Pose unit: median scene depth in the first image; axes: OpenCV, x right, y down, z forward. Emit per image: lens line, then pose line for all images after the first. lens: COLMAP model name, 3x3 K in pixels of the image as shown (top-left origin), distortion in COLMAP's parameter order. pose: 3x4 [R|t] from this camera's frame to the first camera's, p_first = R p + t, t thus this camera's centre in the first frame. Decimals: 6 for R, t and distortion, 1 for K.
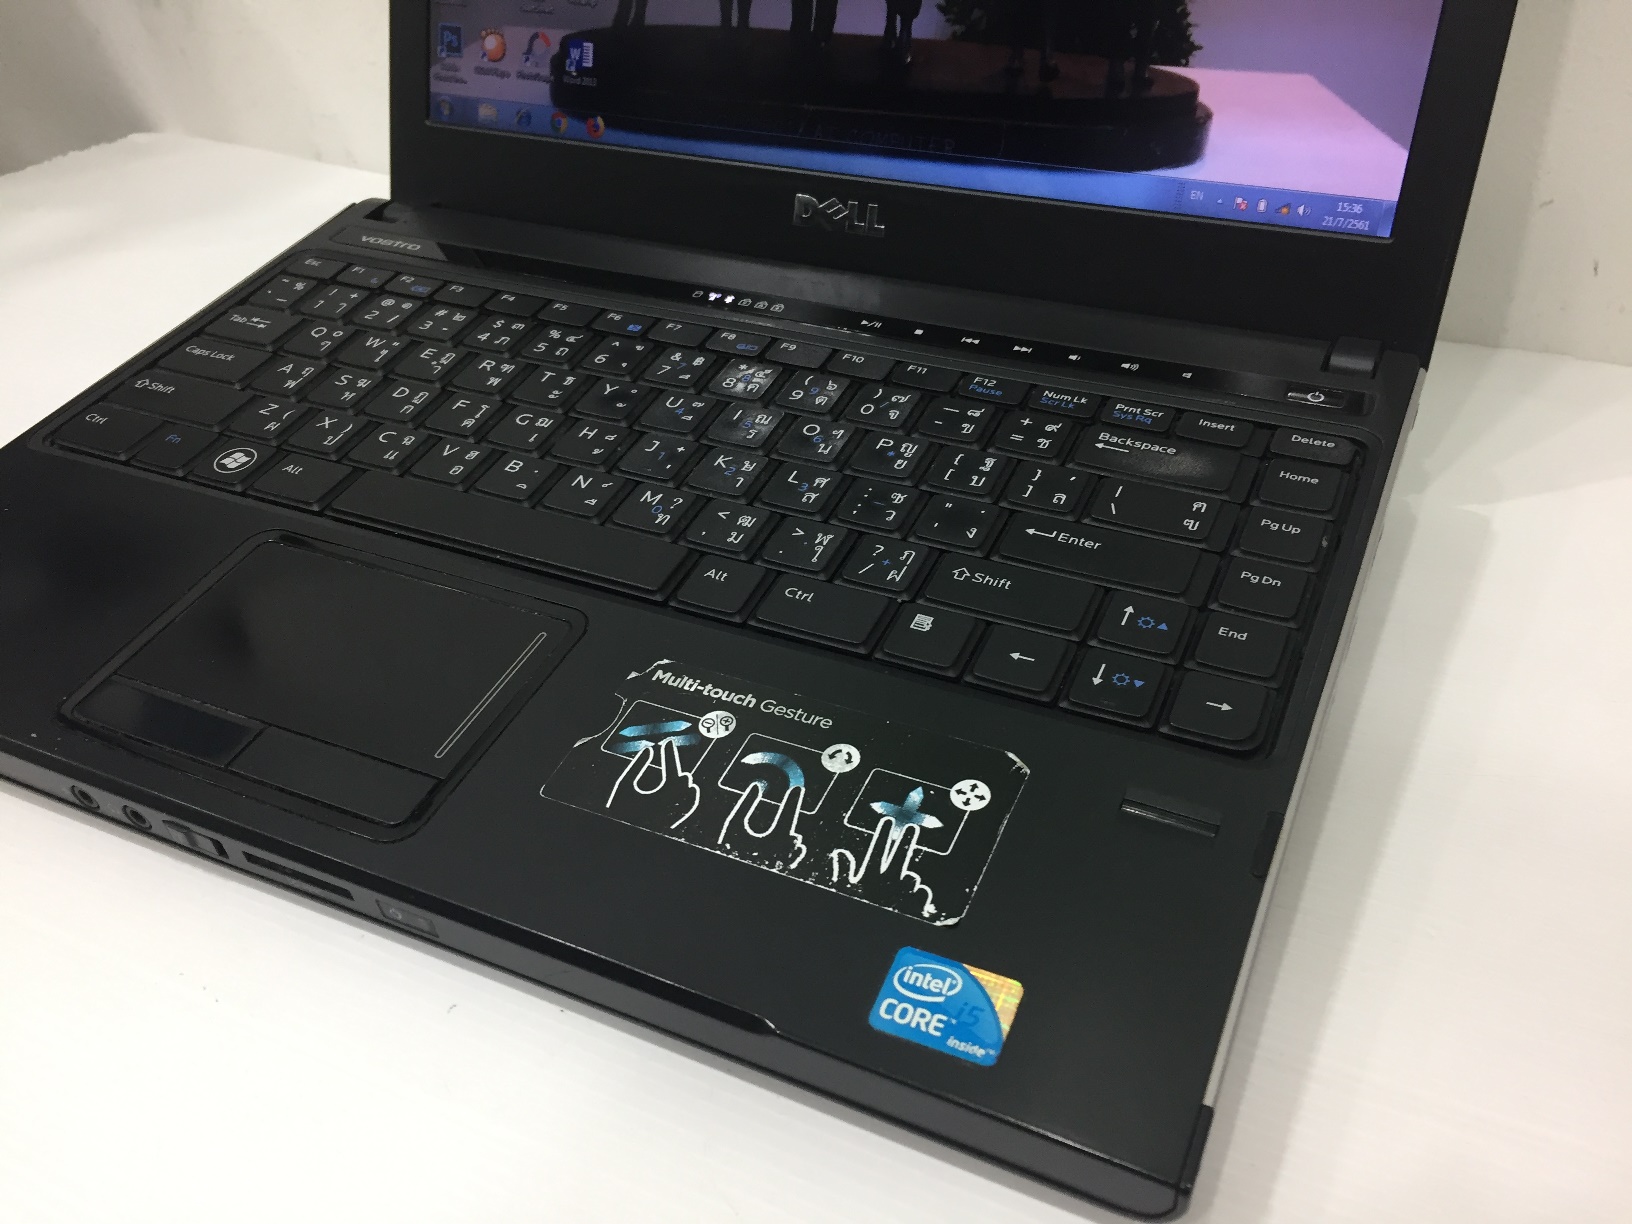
lens RADIAL K [[1472.4, 0, 780.3], [0, 1472.4, 600.5], [0, 0, 1]] dist [0.068109, -0.117851]
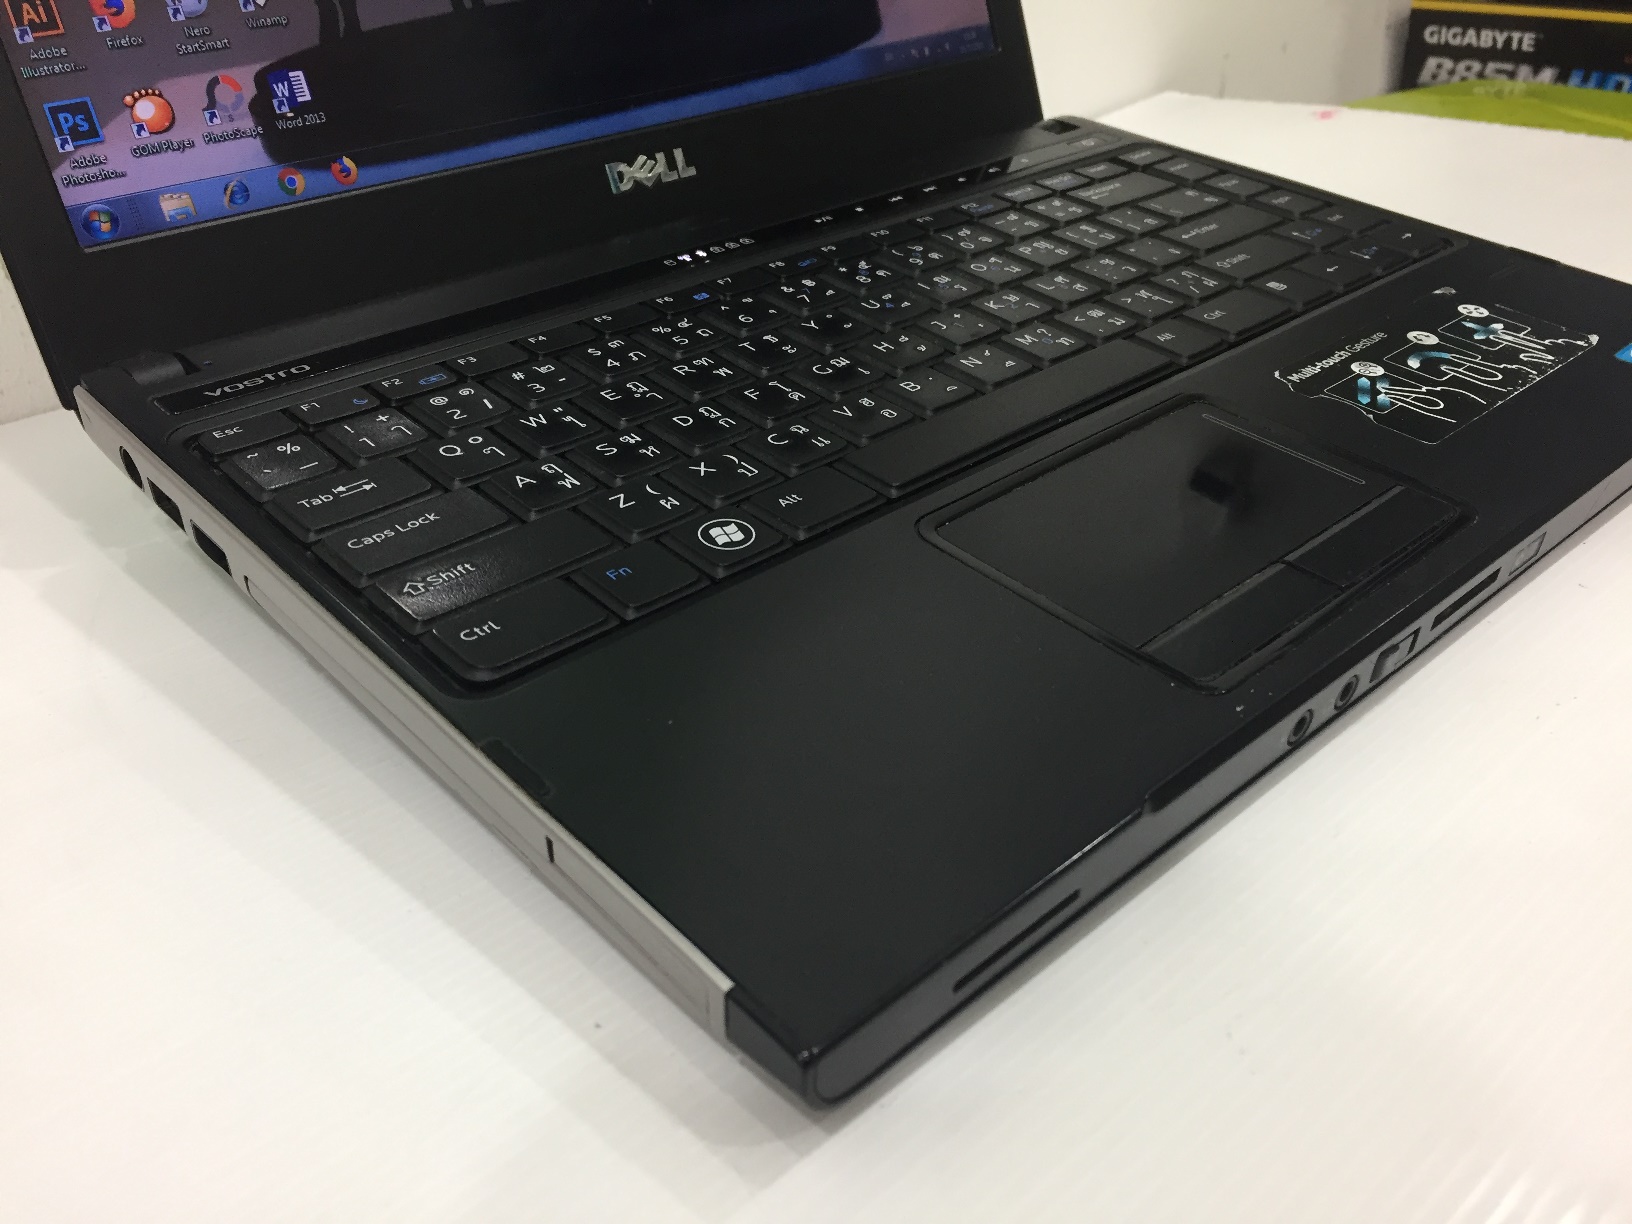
lens RADIAL K [[1472.4, 0, 824.6], [0, 1472.4, 612.6], [0, 0, 1]] dist [0.068109, -0.117851]
pose [[0.343882, -0.439232, 0.829952, -0.975585], [0.555399, 0.807817, 0.197394, -0.180675], [-0.757151, 0.393074, 0.521743, 0.608348]]
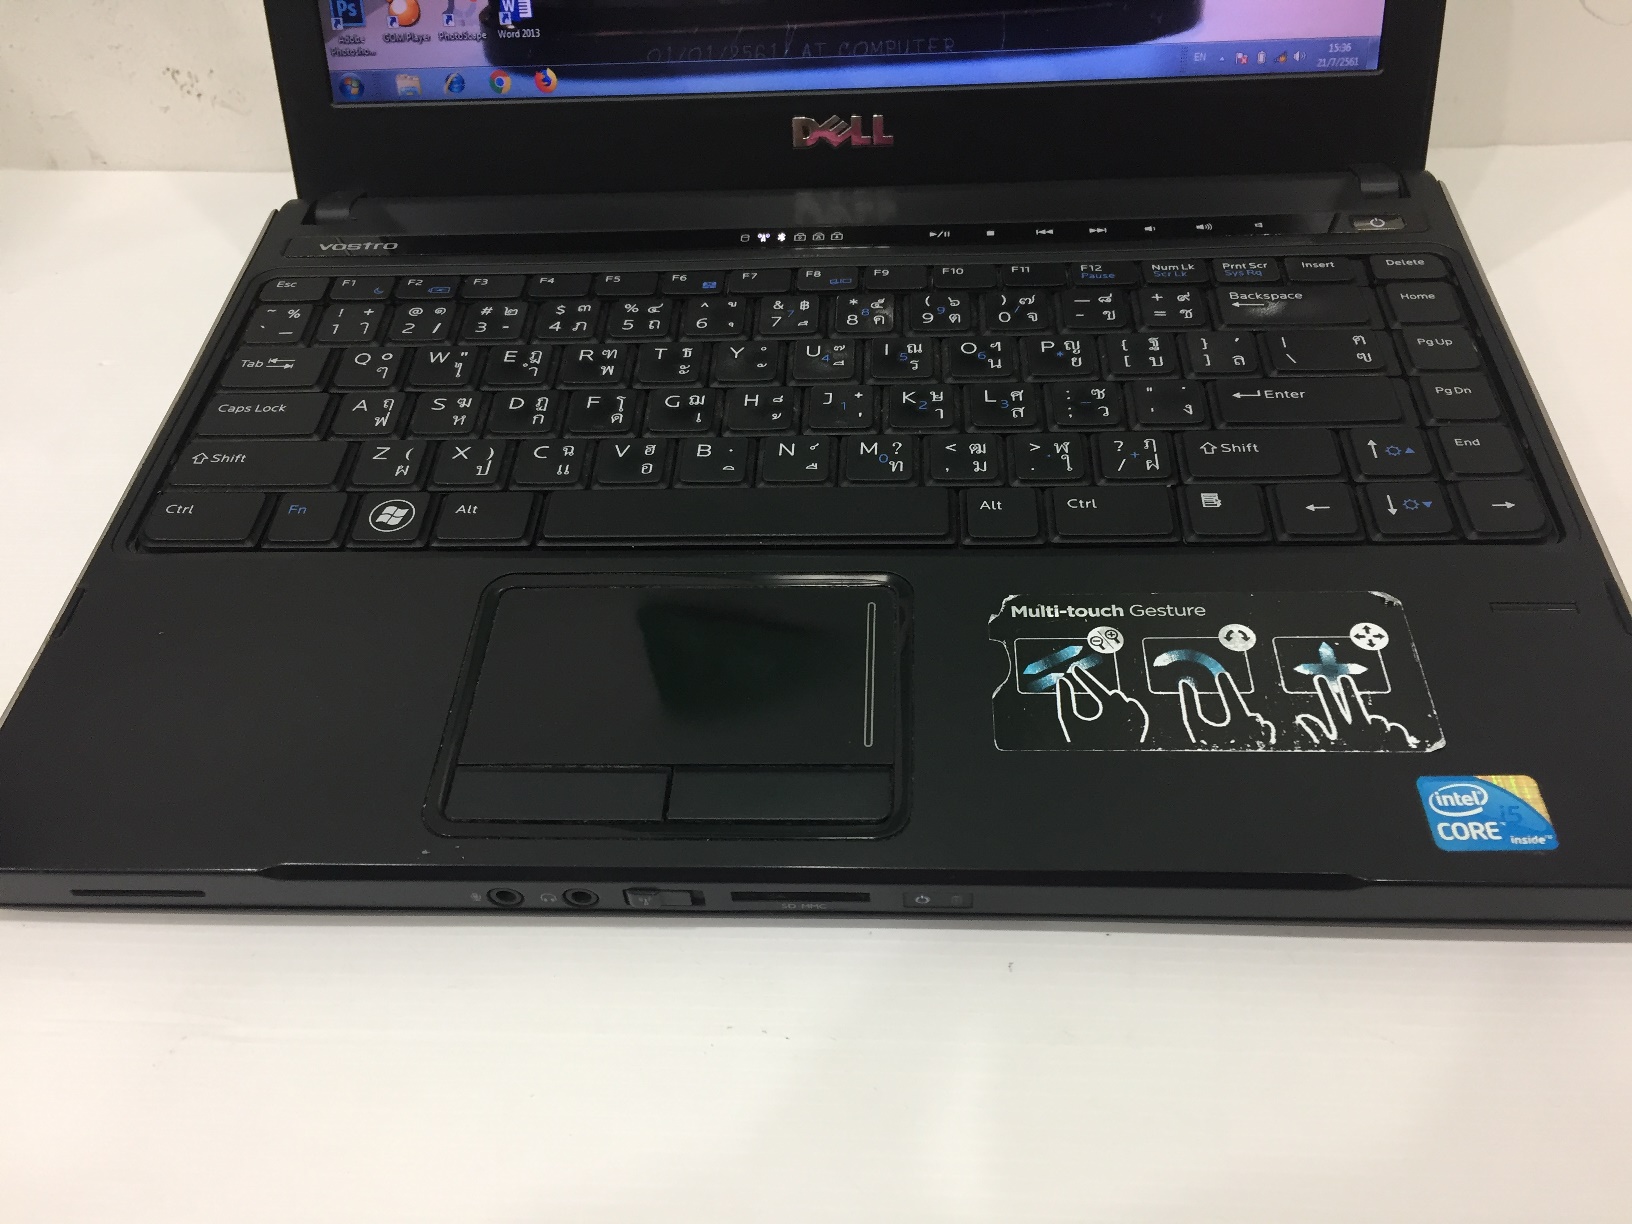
lens RADIAL K [[1472.4, 0, 787.5], [0, 1472.4, 620.8], [0, 0, 1]] dist [0.068109, -0.117851]
pose [[0.920172, -0.264905, 0.288284, -0.427206], [0.237689, 0.963094, 0.126311, -0.090004], [-0.311105, -0.047706, 0.949177, 0.054437]]
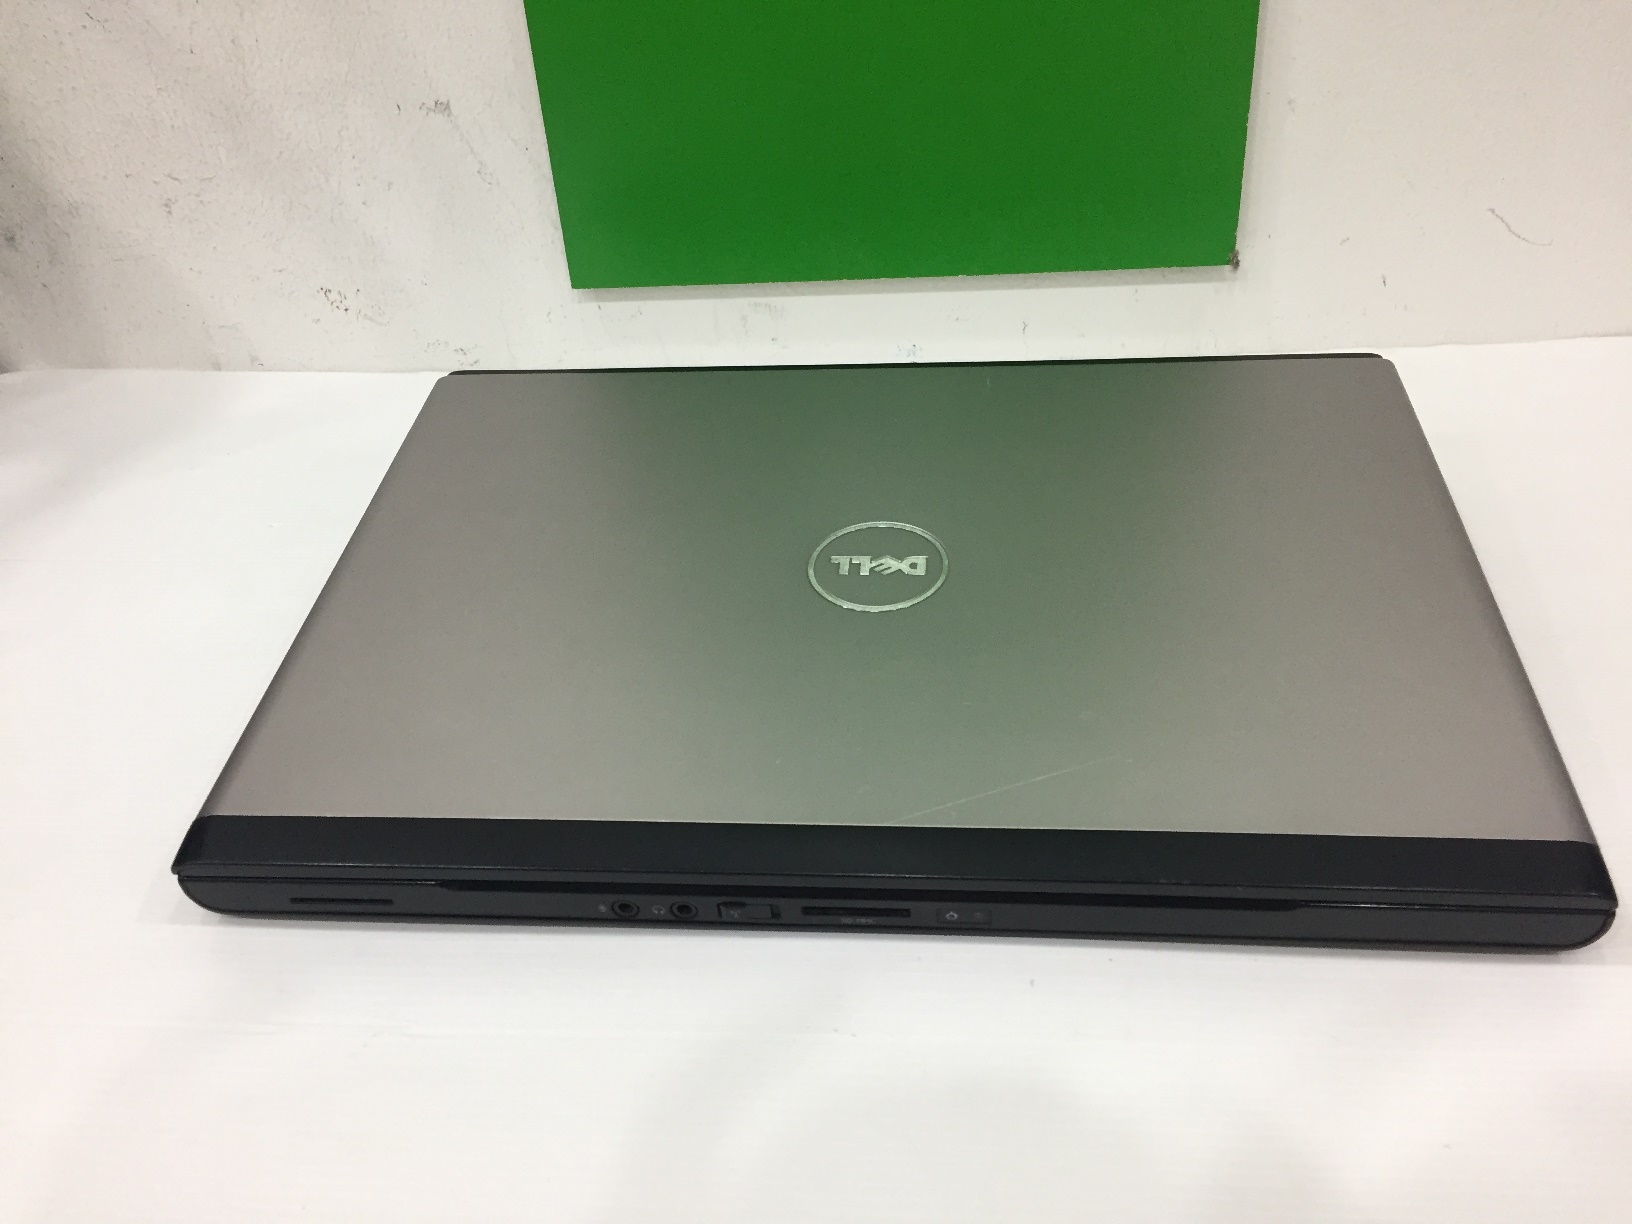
lens RADIAL K [[1472.4, 0, 750.3], [0, 1472.4, 603.2], [0, 0, 1]] dist [0.068109, -0.117851]
pose [[0.938584, -0.207671, 0.275558, -0.527896], [0.223514, 0.974326, -0.027027, -0.043599], [-0.262871, 0.086958, 0.960904, -0.160397]]
